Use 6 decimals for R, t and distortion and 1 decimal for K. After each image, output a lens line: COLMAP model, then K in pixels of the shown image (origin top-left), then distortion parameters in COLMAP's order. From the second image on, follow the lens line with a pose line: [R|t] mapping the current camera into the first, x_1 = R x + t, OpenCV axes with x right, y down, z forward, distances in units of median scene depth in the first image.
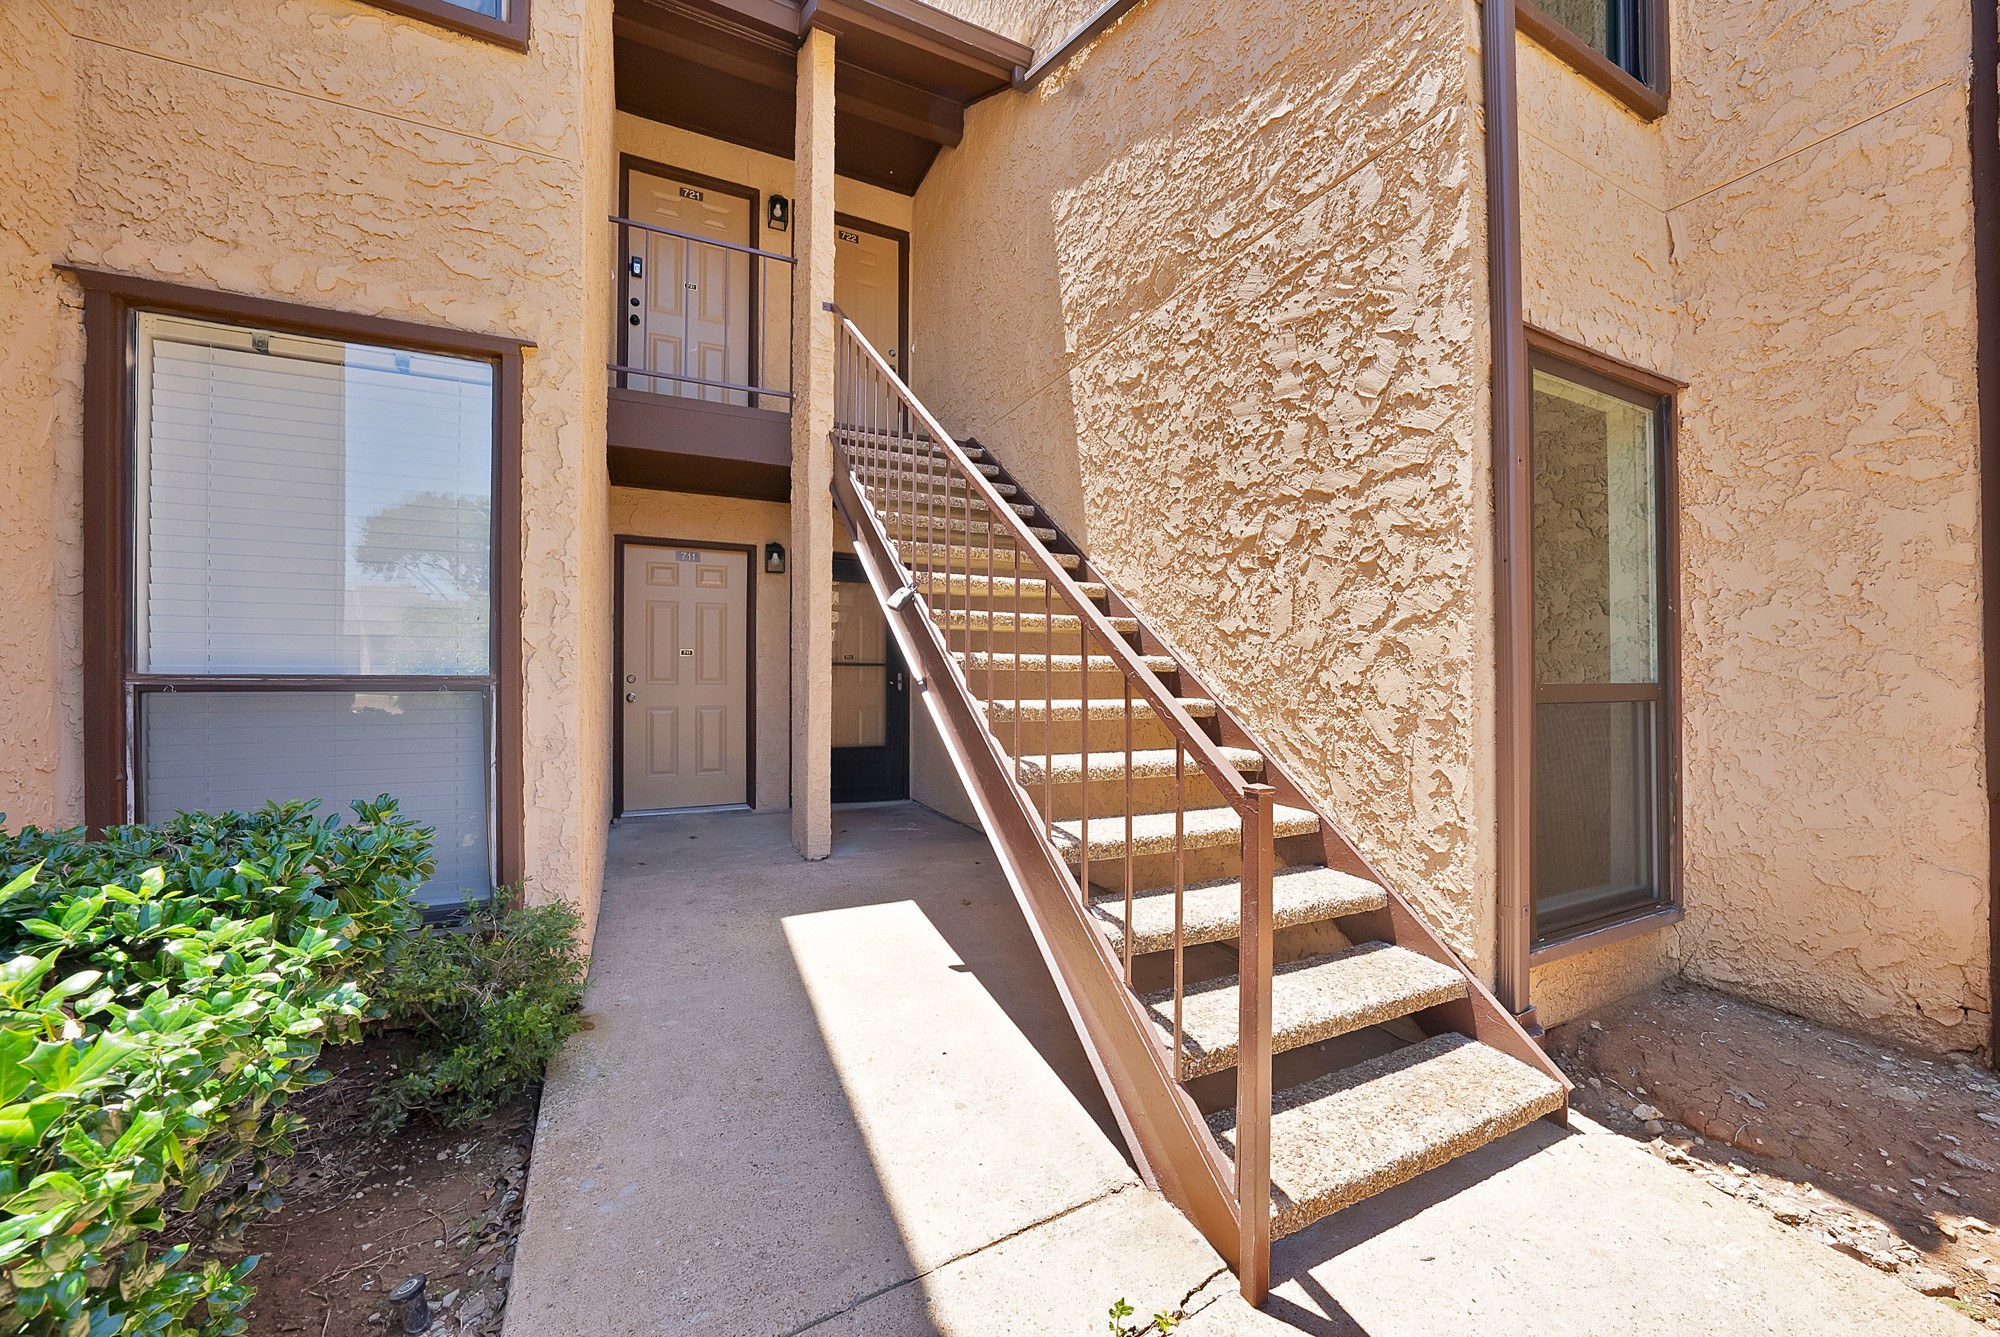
lens RADIAL K [[729.1, 0, 988.1], [0, 729.1, 678.3], [0, 0, 1]] dist [-0.024443, 0.004755]
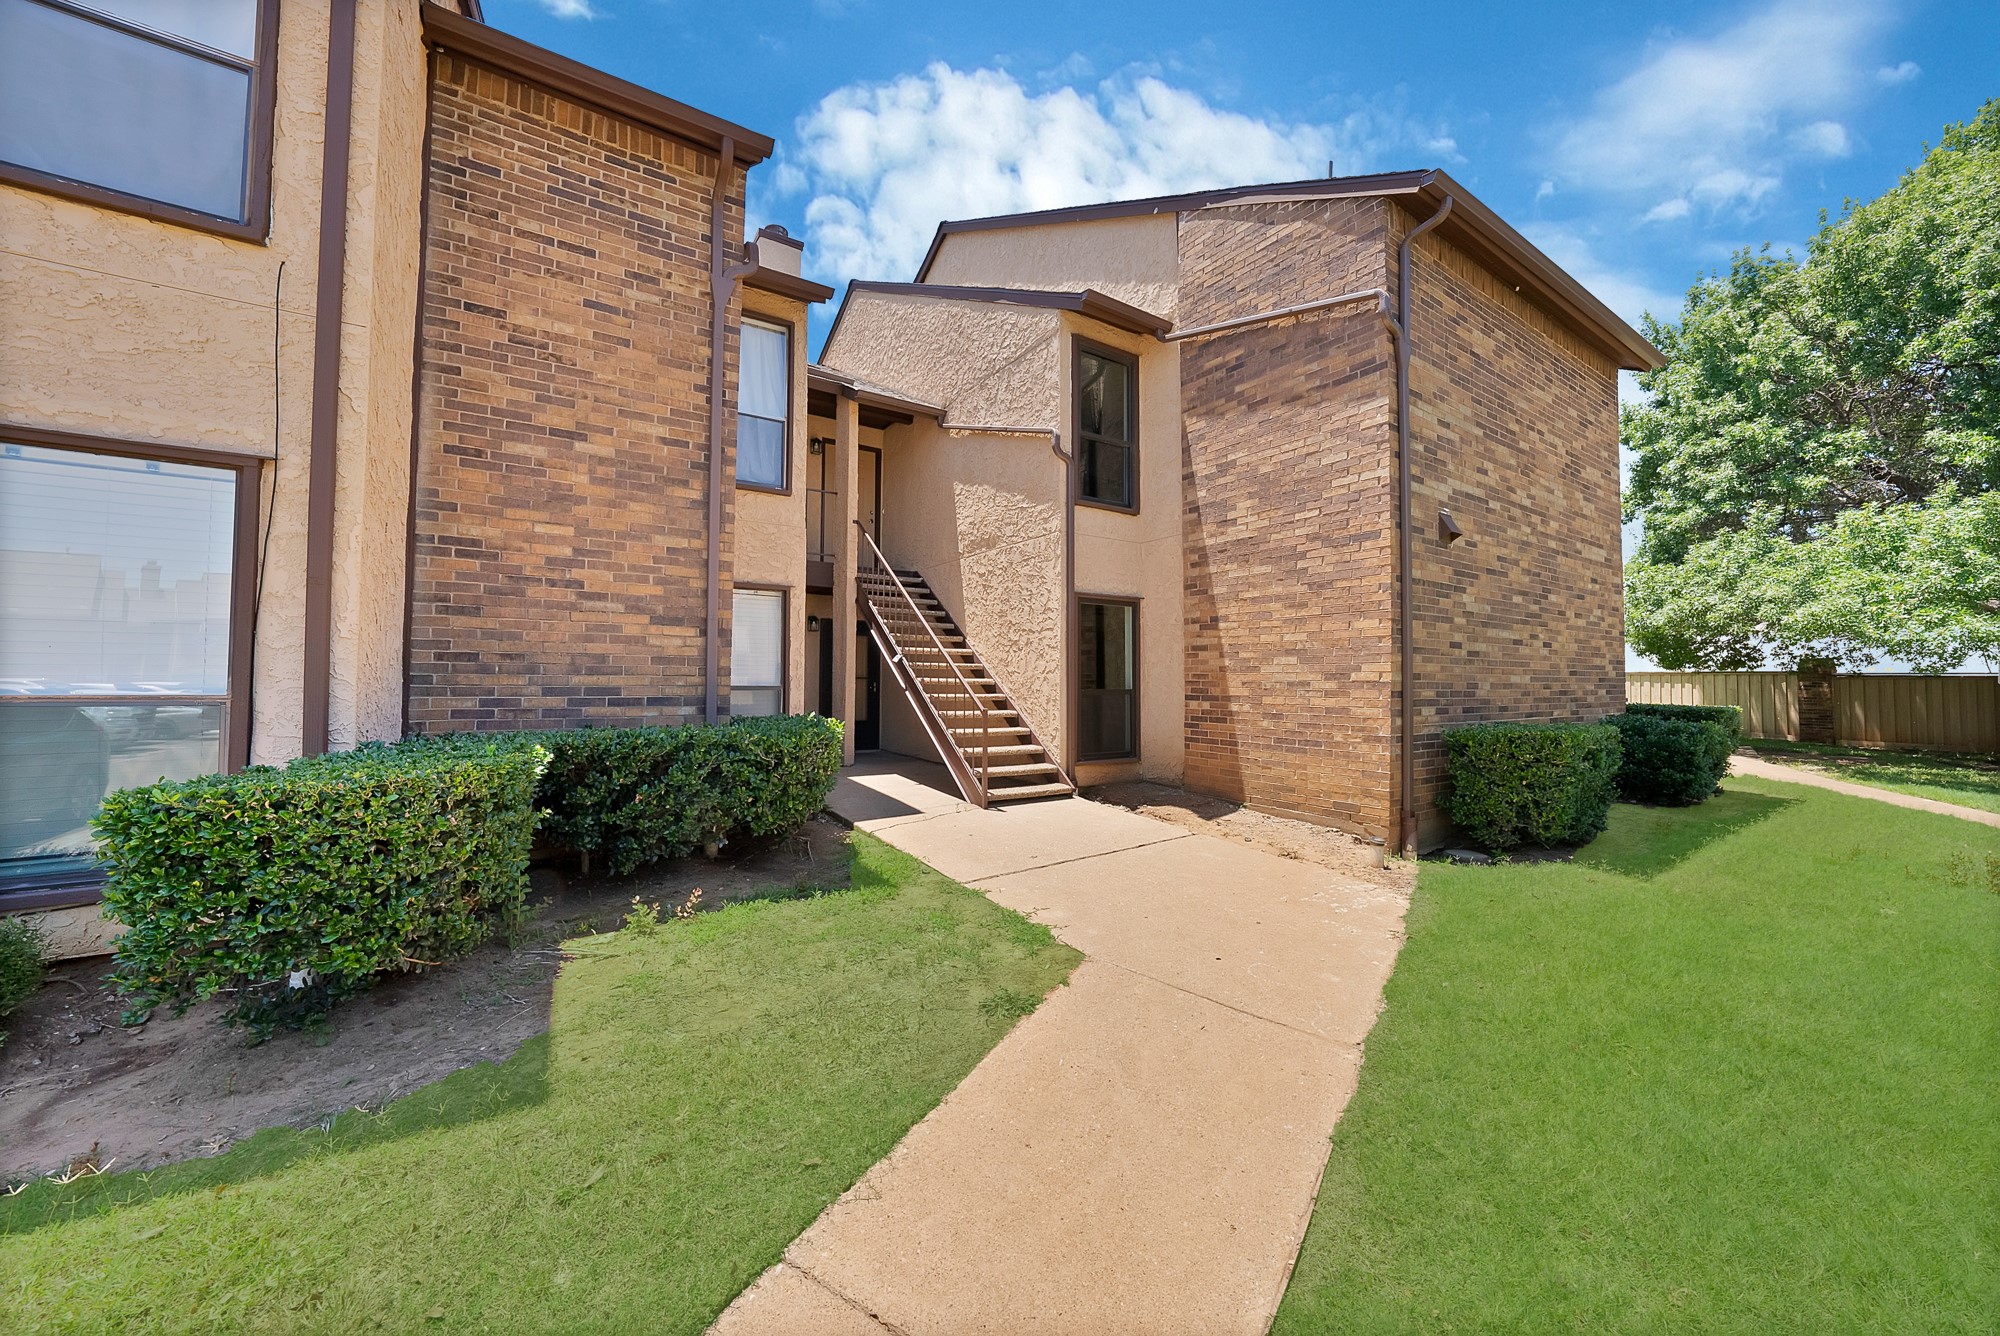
lens RADIAL K [[729.1, 0, 999.1], [0, 729.1, 666.2], [0, 0, 1]] dist [-0.024443, 0.004755]
pose [[0.991752, 0.006962, 0.127983, -0.095450], [-0.004549, 0.999806, -0.019140, -0.028571], [-0.128091, 0.018400, 0.991592, -2.004375]]
